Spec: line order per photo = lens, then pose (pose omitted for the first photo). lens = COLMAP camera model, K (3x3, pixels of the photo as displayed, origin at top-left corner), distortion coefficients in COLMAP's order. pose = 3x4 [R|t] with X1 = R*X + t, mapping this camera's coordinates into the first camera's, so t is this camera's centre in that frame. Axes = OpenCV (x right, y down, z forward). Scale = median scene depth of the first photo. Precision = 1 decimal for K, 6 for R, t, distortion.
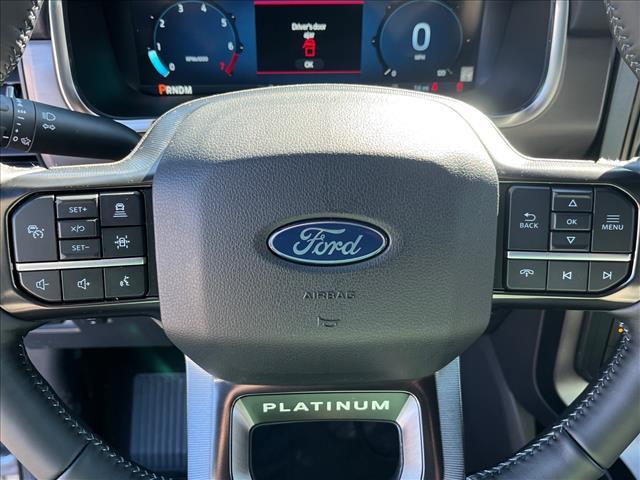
lens RADIAL K [[674.2, 0, 320.0], [0, 674.2, 240.0], [0, 0, 1]] dist [0.000497, -0.000473]
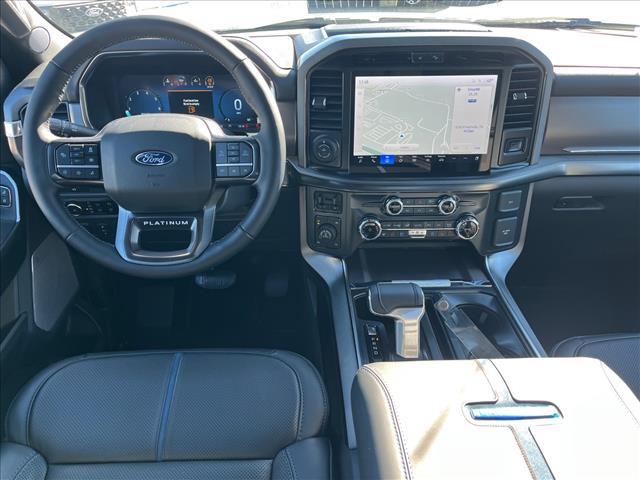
lens RADIAL K [[488.4, 0, 320.0], [0, 488.4, 240.0], [0, 0, 1]] dist [0.007561, 0.002559]
pose [[0.999991, -0.004043, -0.001139, 0.776056], [0.003955, 0.997584, -0.069364, 0.537712], [0.001417, 0.069359, 0.997591, -1.256850]]
